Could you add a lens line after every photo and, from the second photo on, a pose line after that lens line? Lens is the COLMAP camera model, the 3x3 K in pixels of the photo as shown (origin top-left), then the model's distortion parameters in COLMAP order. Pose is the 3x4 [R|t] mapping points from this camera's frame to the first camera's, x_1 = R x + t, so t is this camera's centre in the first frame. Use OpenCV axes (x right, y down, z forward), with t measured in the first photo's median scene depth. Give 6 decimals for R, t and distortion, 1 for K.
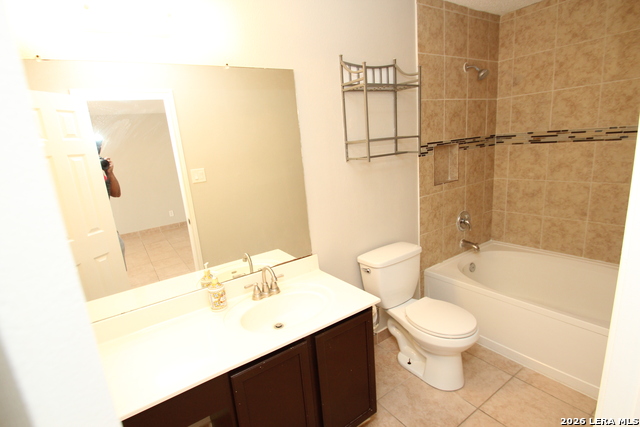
lens RADIAL K [[318.8, 0, 312.4], [0, 318.8, 221.9], [0, 0, 1]] dist [0.000084, -0.011125]
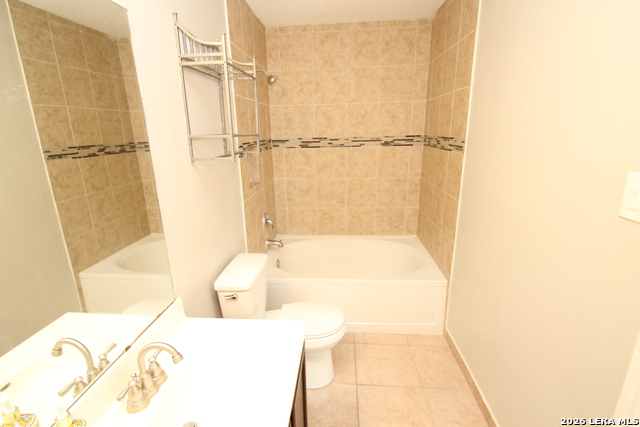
lens RADIAL K [[318.8, 0, 312.4], [0, 318.8, 221.9], [0, 0, 1]] dist [0.000084, -0.011125]
pose [[0.626051, -0.144711, 0.766237, -0.238897], [0.156254, 0.985980, 0.058544, -0.041500], [-0.763967, 0.083076, 0.639885, 0.250938]]
